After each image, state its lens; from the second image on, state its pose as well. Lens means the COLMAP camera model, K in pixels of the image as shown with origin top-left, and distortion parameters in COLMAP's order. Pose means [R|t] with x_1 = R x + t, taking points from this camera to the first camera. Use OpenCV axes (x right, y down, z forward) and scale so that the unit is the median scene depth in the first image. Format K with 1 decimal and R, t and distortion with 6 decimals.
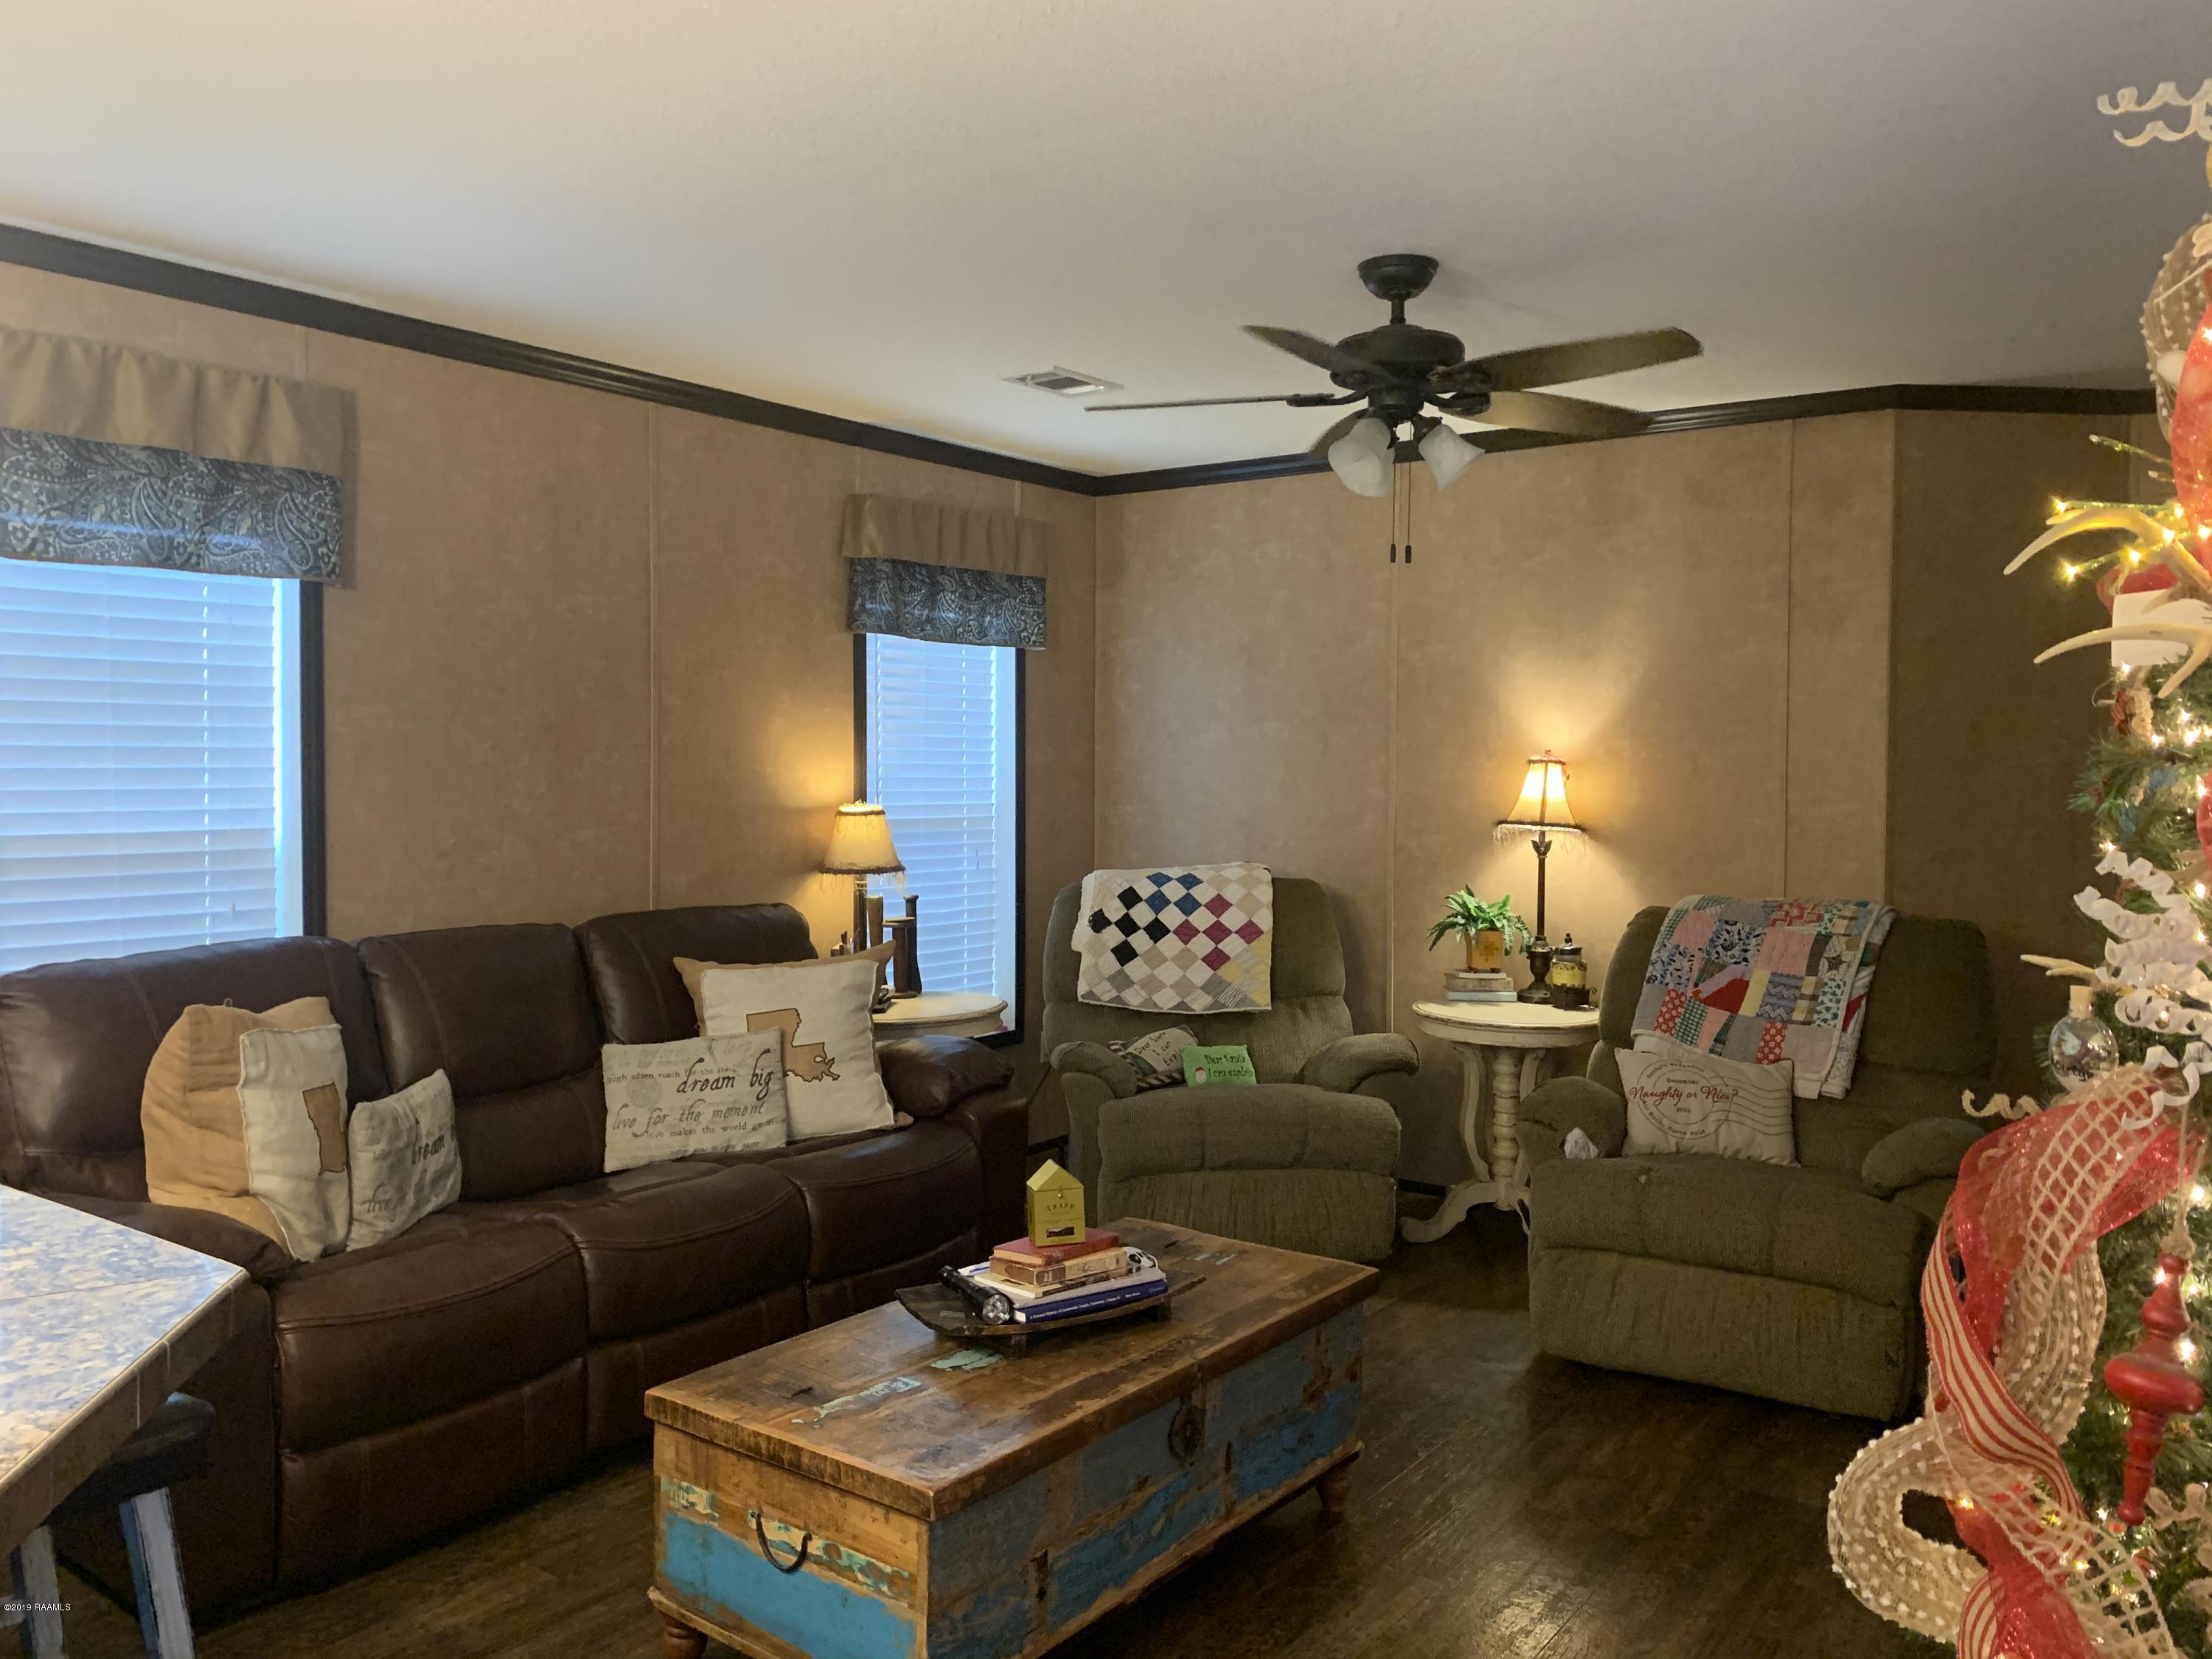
lens RADIAL K [[1686.8, 0, 1146.1], [0, 1686.8, 827.6], [0, 0, 1]] dist [0.025702, 0.000651]
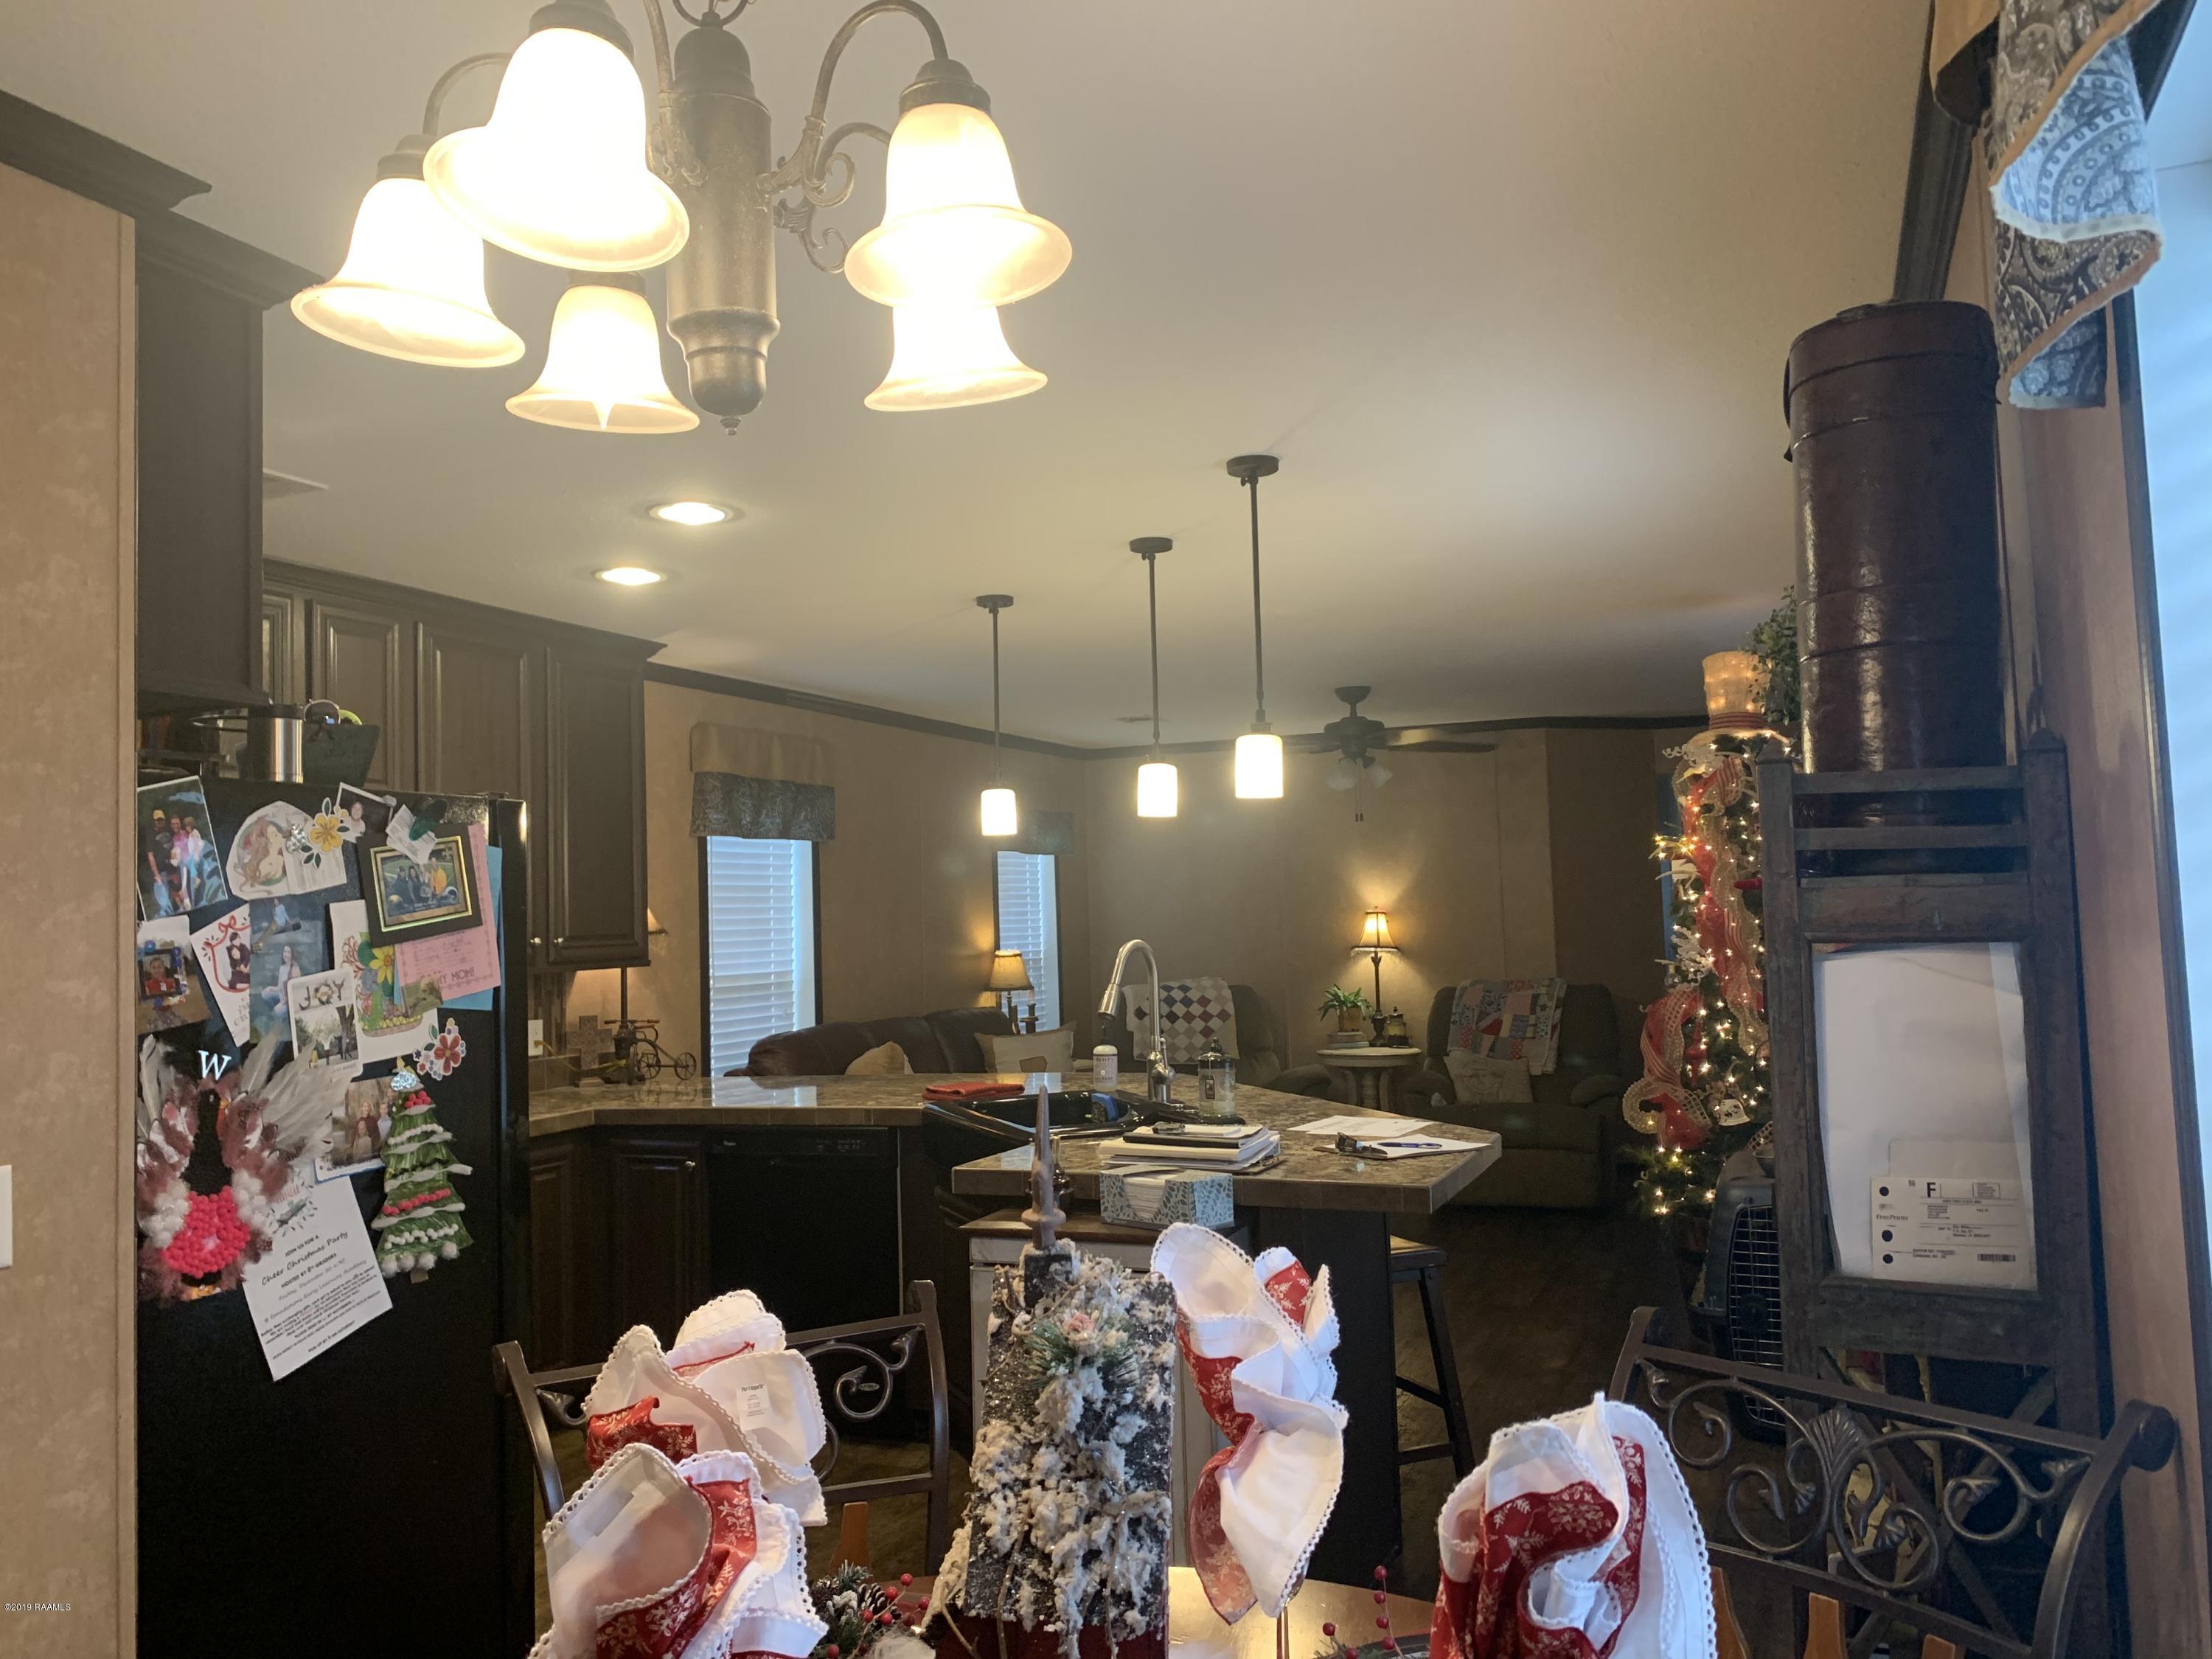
lens RADIAL K [[1670.7, 0, 1105.1], [0, 1670.7, 799.8], [0, 0, 1]] dist [0.032449, -0.003697]
pose [[0.976655, -0.019948, 0.213884, -0.501872], [0.044850, 0.992671, -0.112220, 0.033505], [-0.210078, 0.119193, 0.970392, -0.817036]]
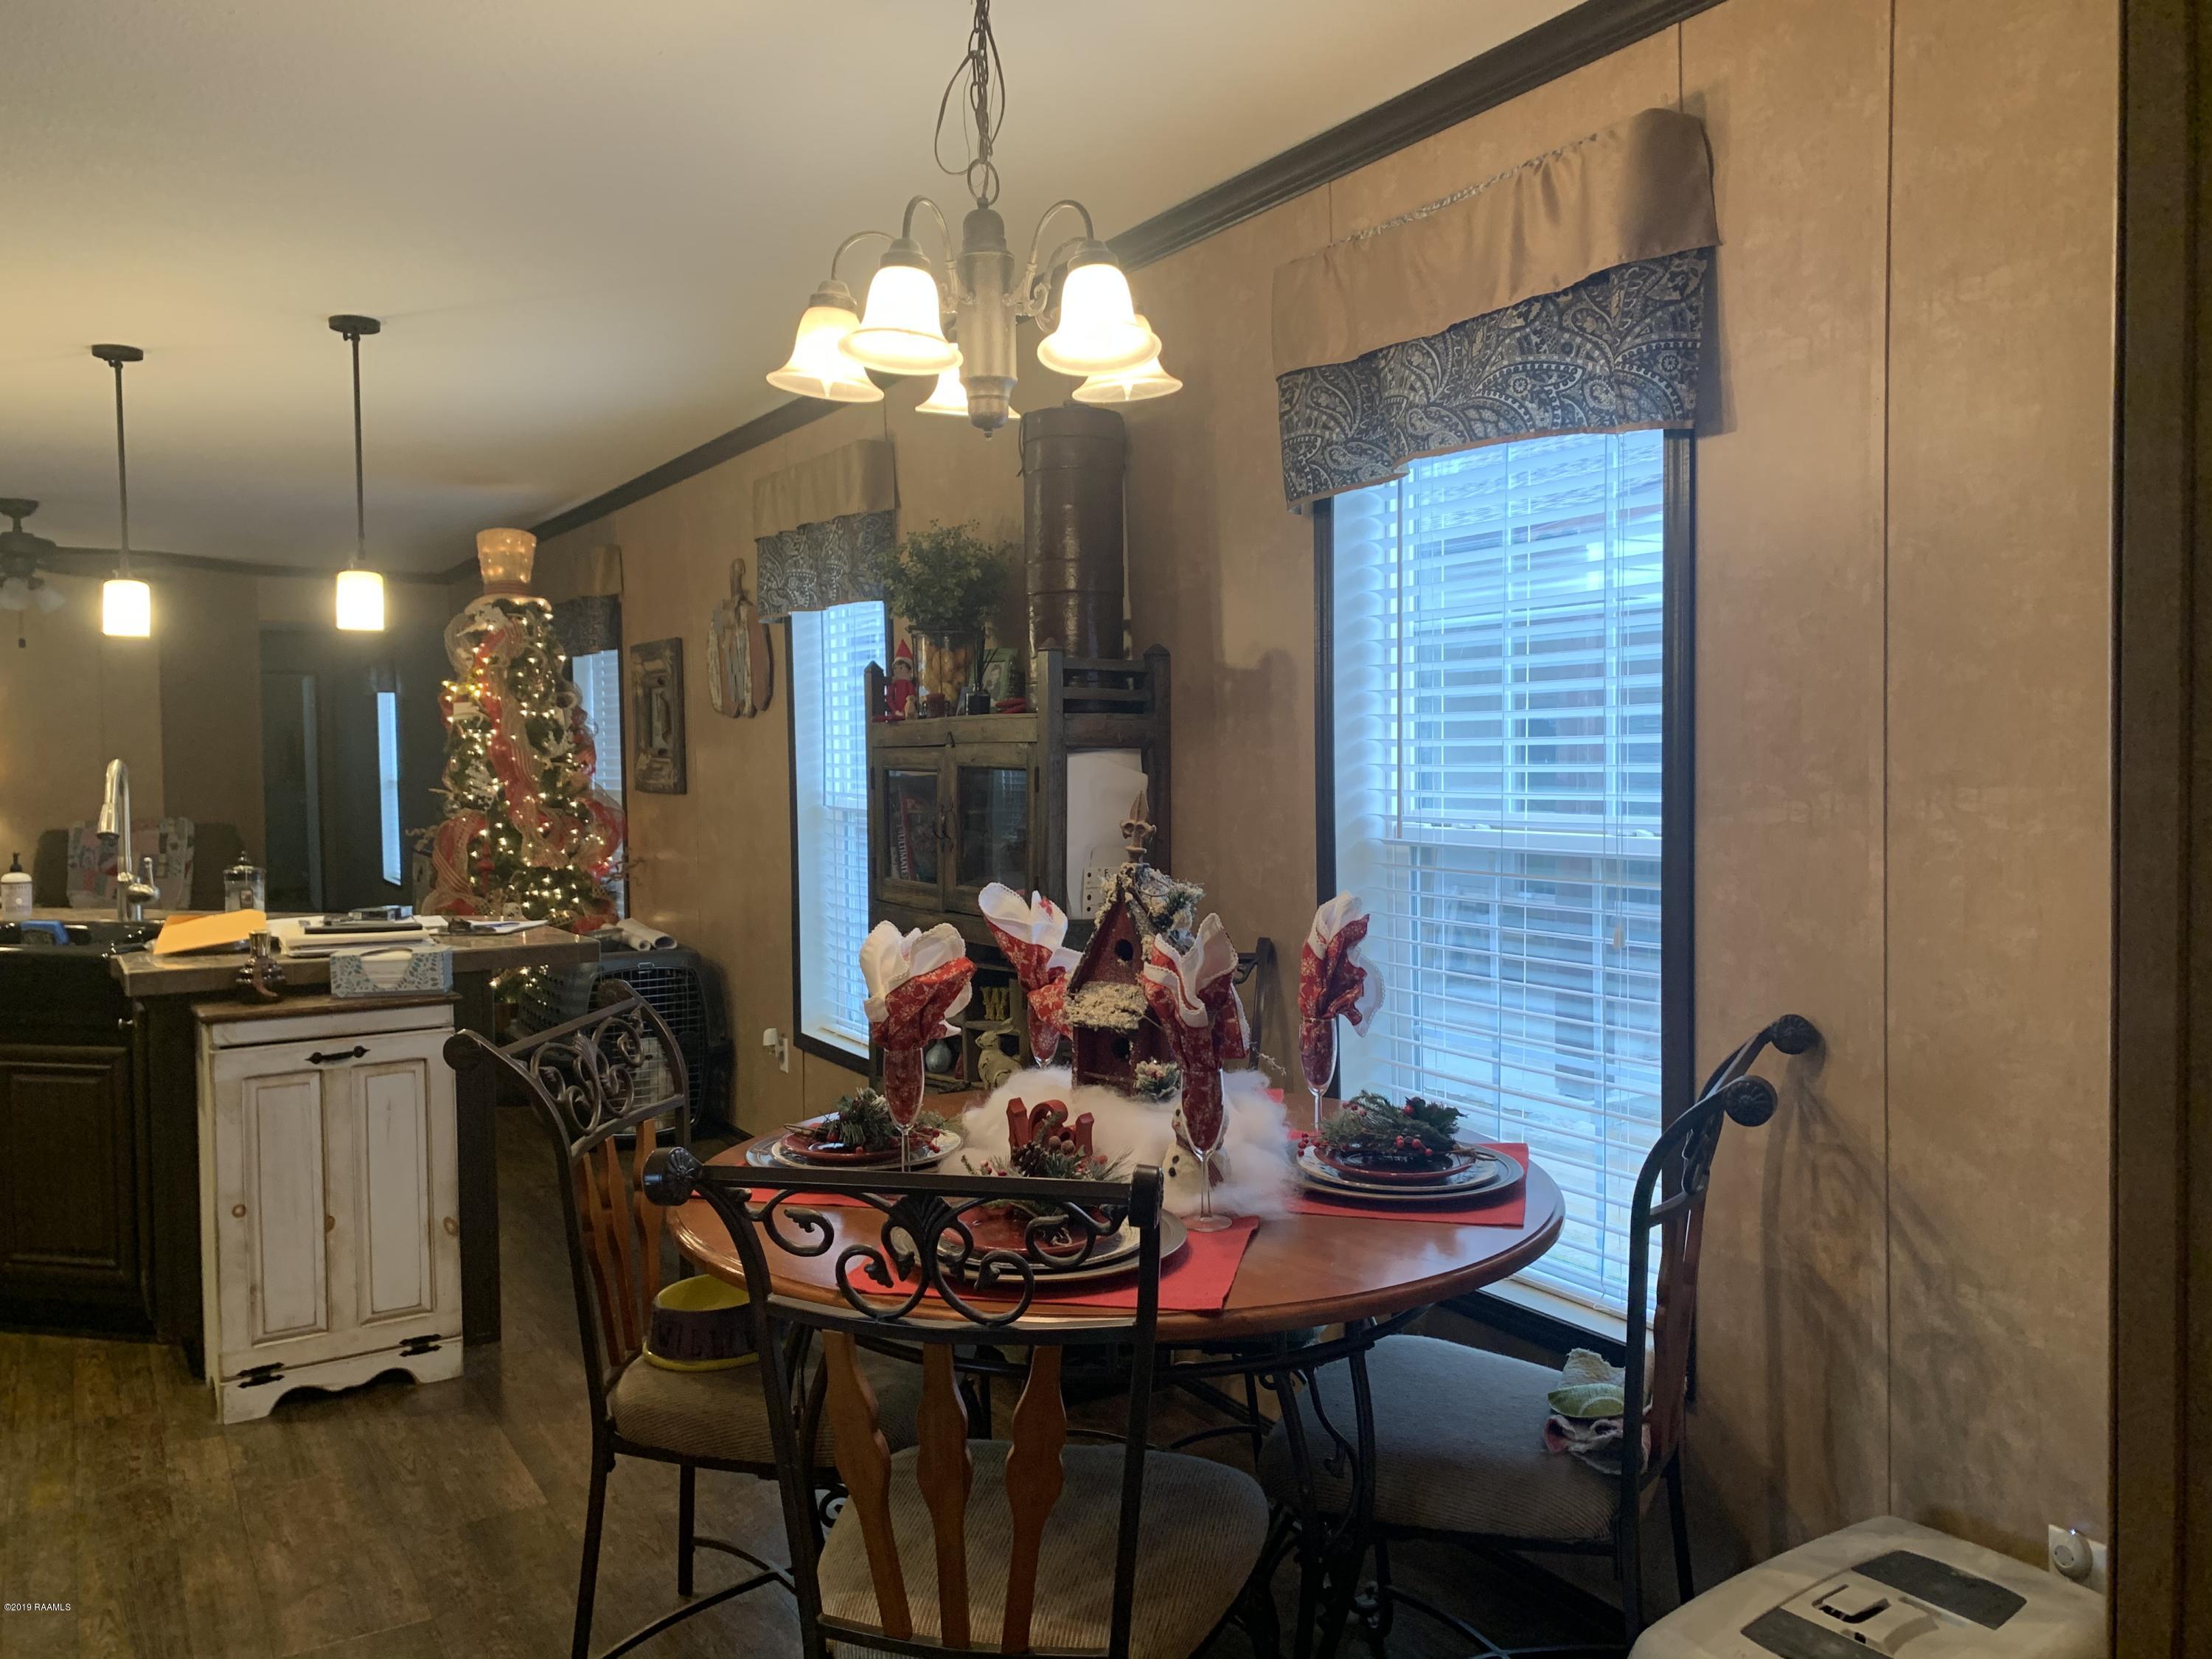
lens RADIAL K [[1670.7, 0, 1105.1], [0, 1670.7, 799.8], [0, 0, 1]] dist [0.032449, -0.003697]
pose [[0.393676, -0.041236, 0.918324, -0.951482], [0.053537, 0.998326, 0.021877, 0.038495], [-0.917689, 0.040552, 0.395225, -0.769442]]
